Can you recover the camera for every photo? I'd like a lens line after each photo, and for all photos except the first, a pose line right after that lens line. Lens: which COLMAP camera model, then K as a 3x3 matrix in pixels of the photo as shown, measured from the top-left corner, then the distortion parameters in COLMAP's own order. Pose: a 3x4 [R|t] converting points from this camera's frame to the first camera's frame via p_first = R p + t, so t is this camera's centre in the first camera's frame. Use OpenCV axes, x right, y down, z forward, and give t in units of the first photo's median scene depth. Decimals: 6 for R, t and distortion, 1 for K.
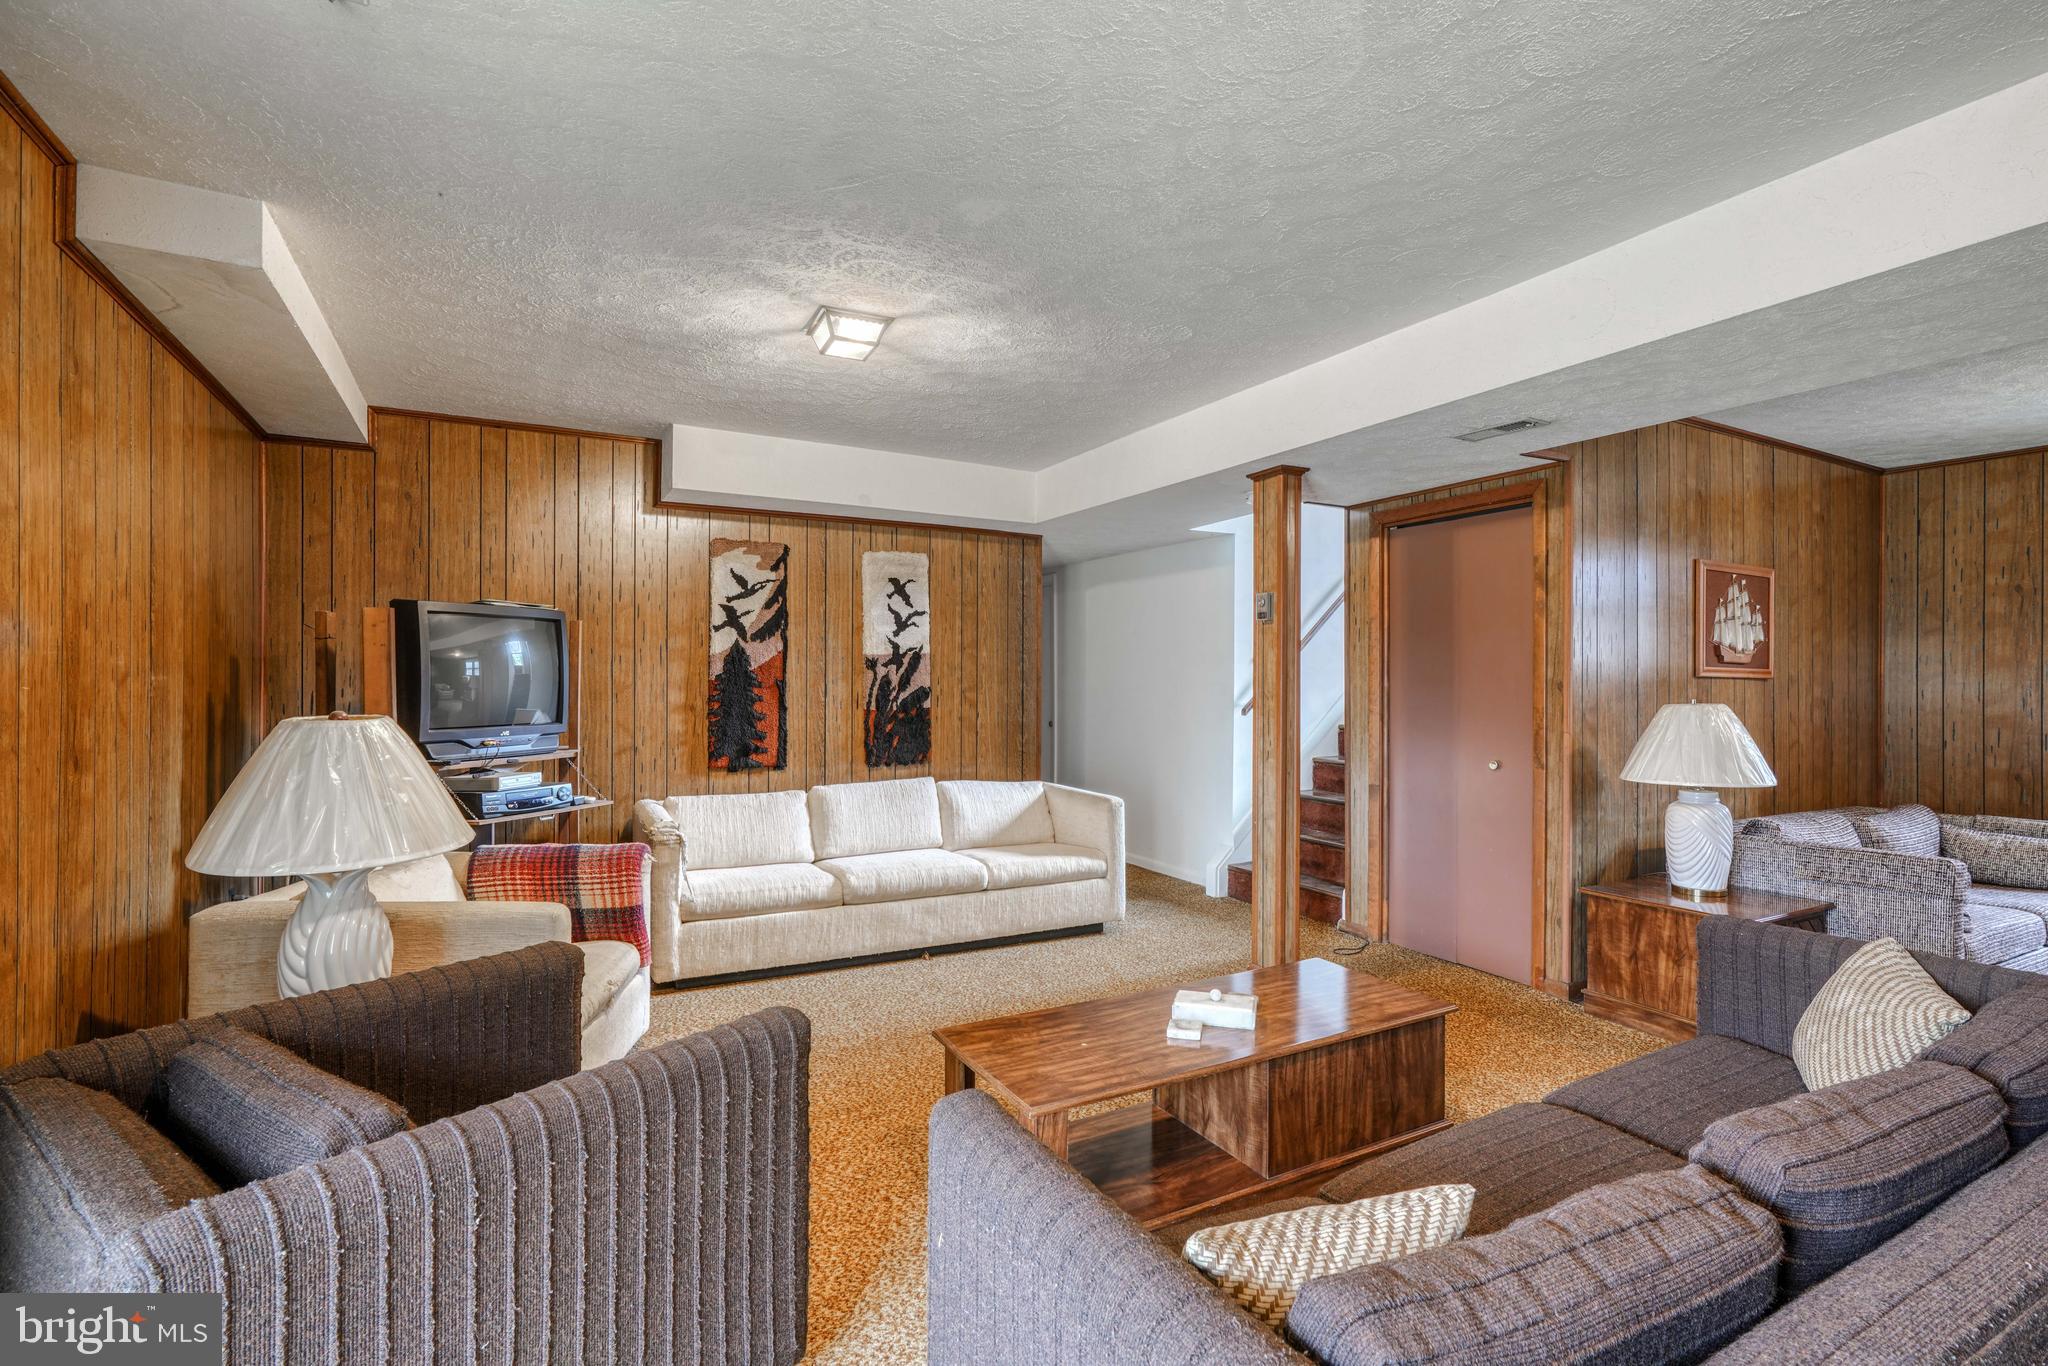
lens RADIAL K [[943.2, 0, 1017.5], [0, 943.2, 676.0], [0, 0, 1]] dist [-0.013285, 0.005009]
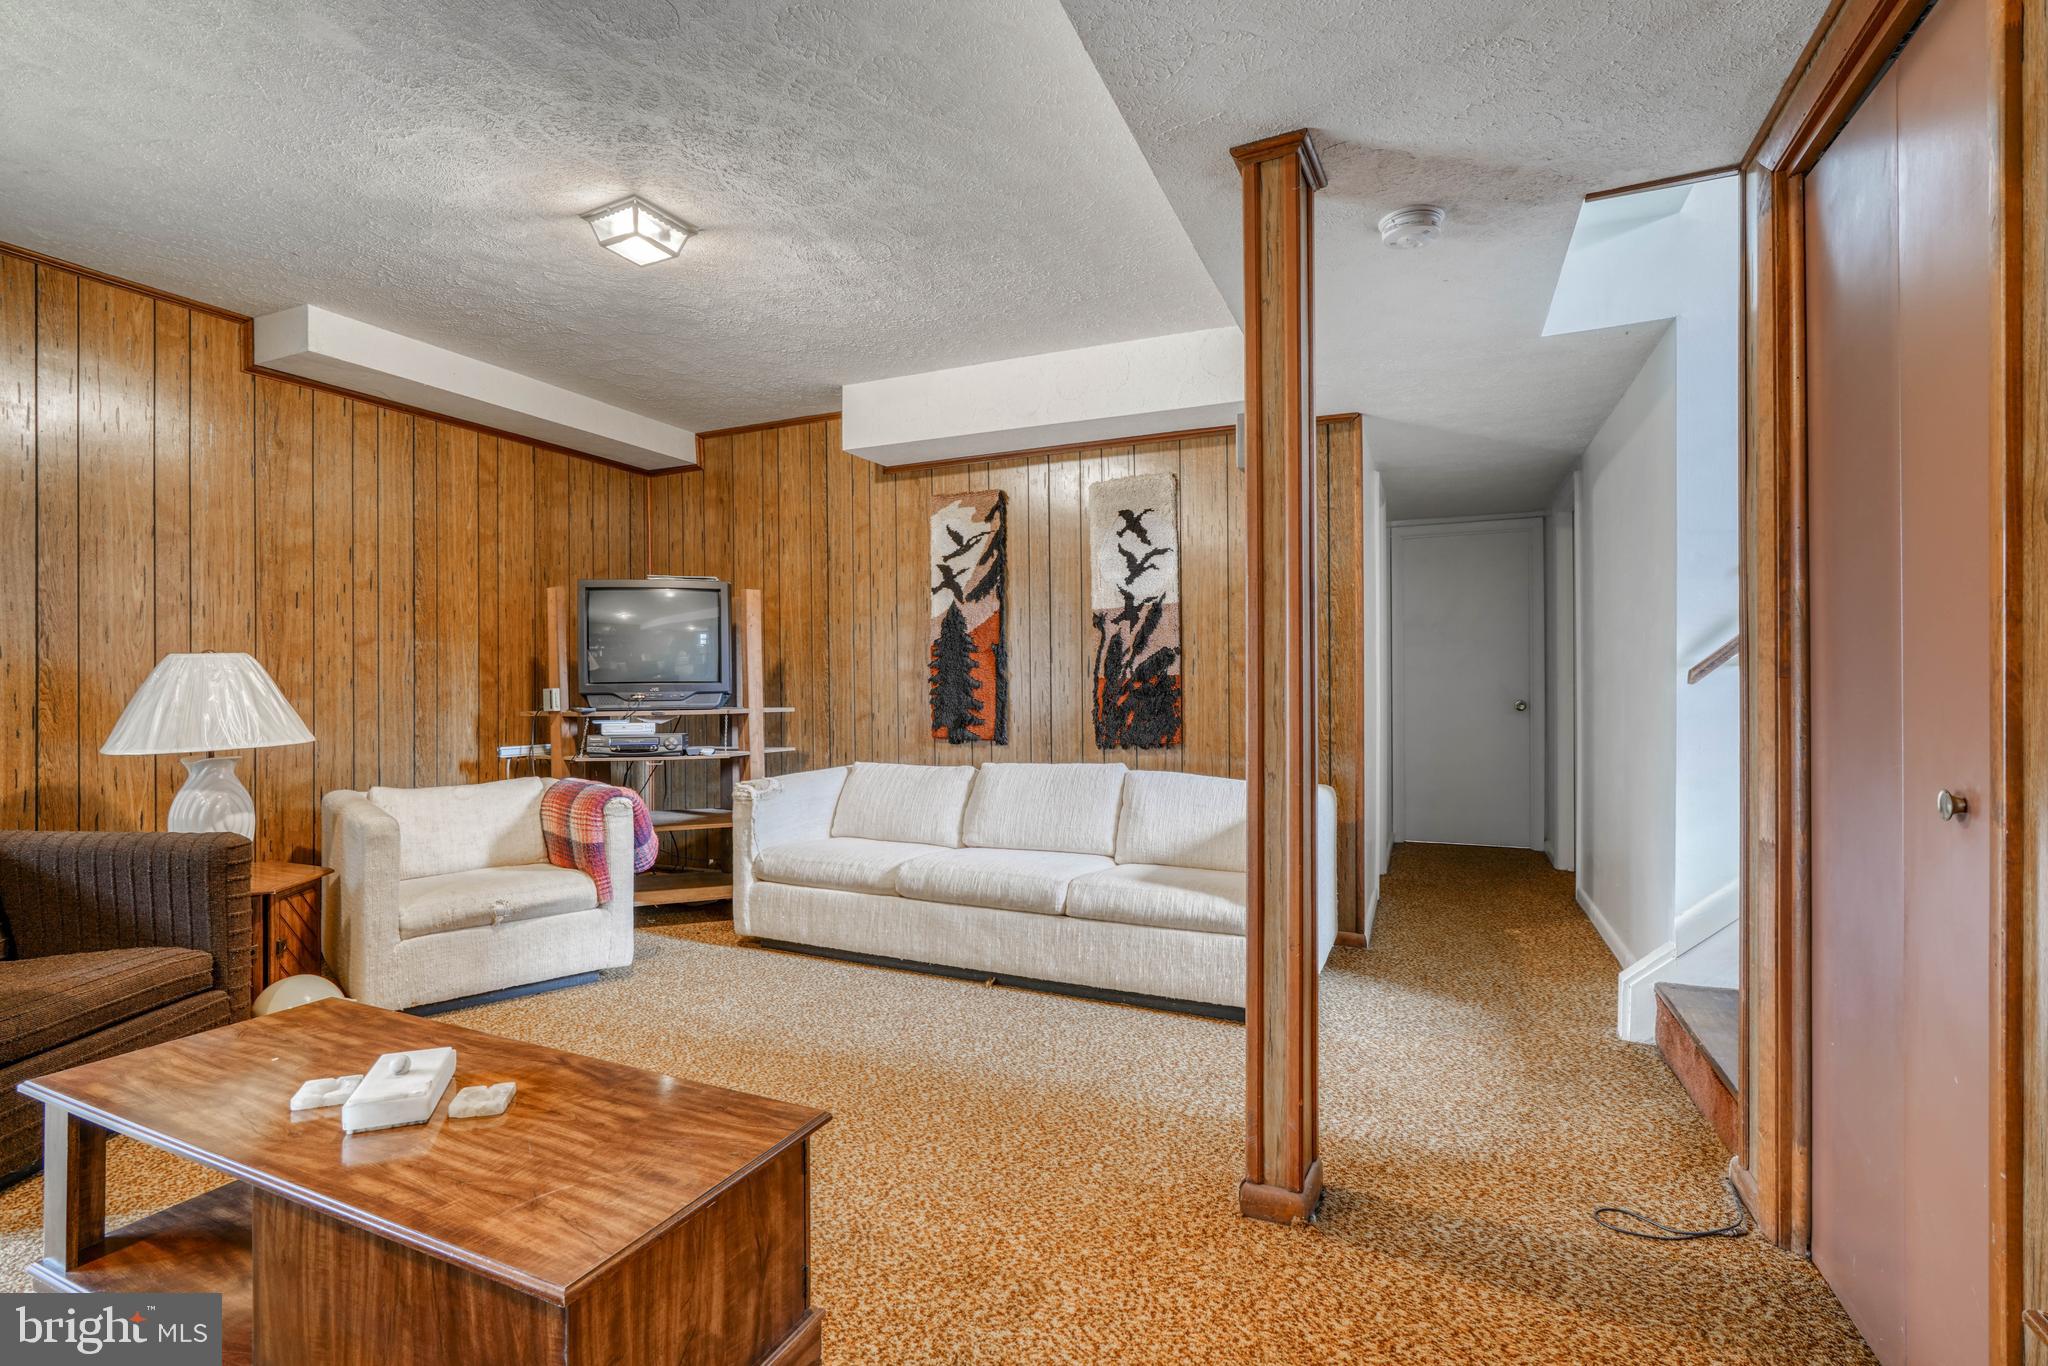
lens RADIAL K [[943.2, 0, 1010.9], [0, 943.2, 686.5], [0, 0, 1]] dist [-0.013285, 0.005009]
pose [[0.598092, -0.005493, -0.801408, 0.750609], [0.009638, 0.999953, 0.000339, 0.071622], [0.801369, -0.007927, 0.598117, 0.763259]]
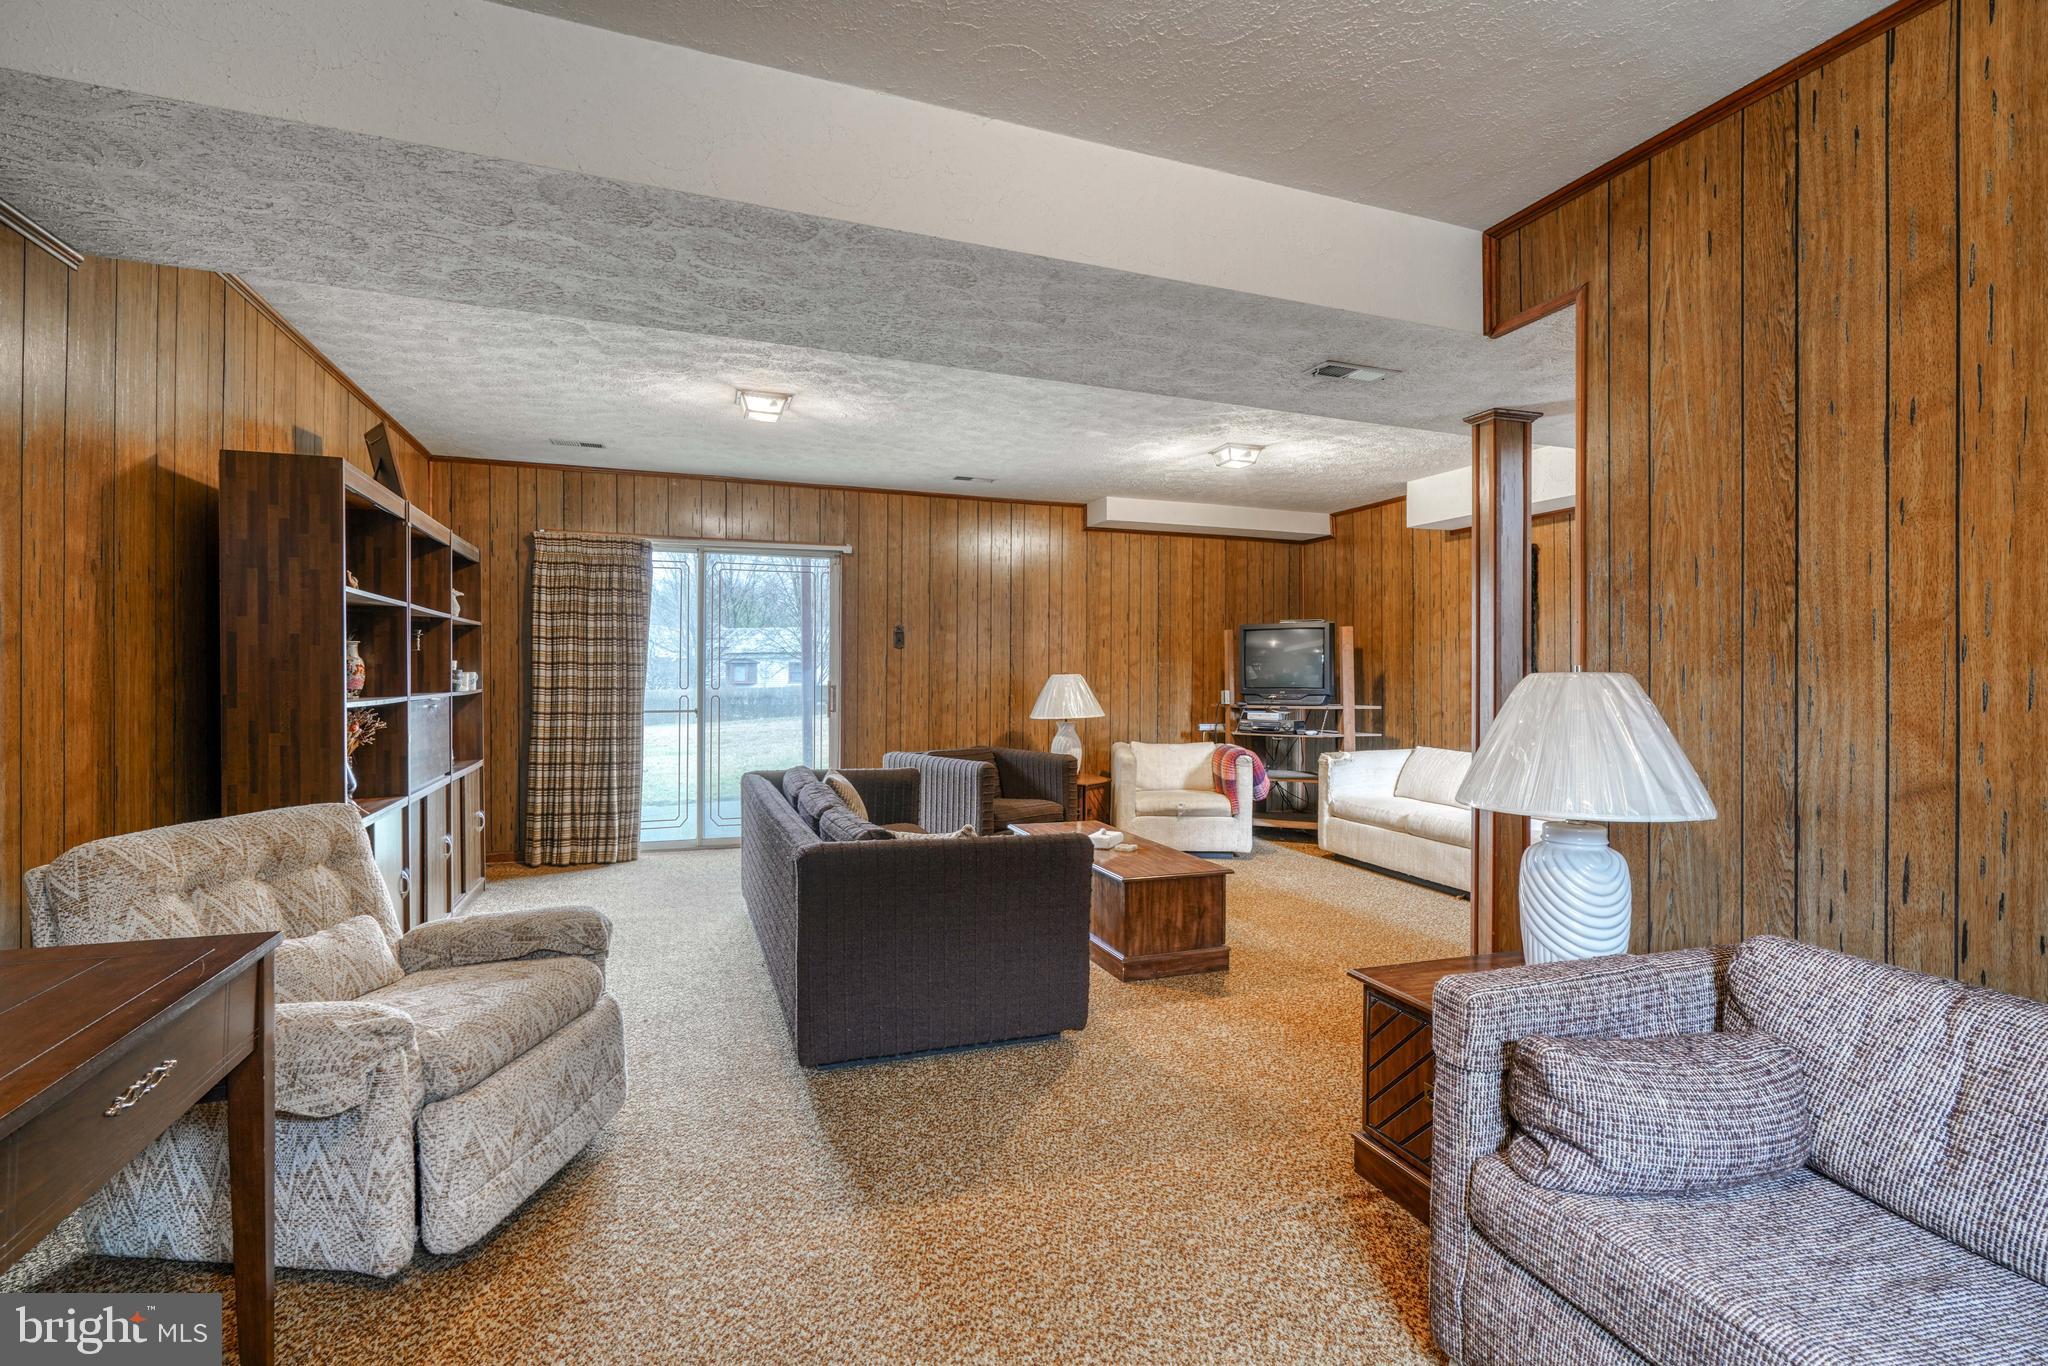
lens RADIAL K [[943.2, 0, 1011.4], [0, 943.2, 668.6], [0, 0, 1]] dist [-0.013285, 0.005009]
pose [[-0.153385, -0.009879, -0.988117, 1.575988], [-0.001740, 0.999951, -0.009727, 0.039474], [0.988165, 0.000227, -0.153395, 0.879494]]
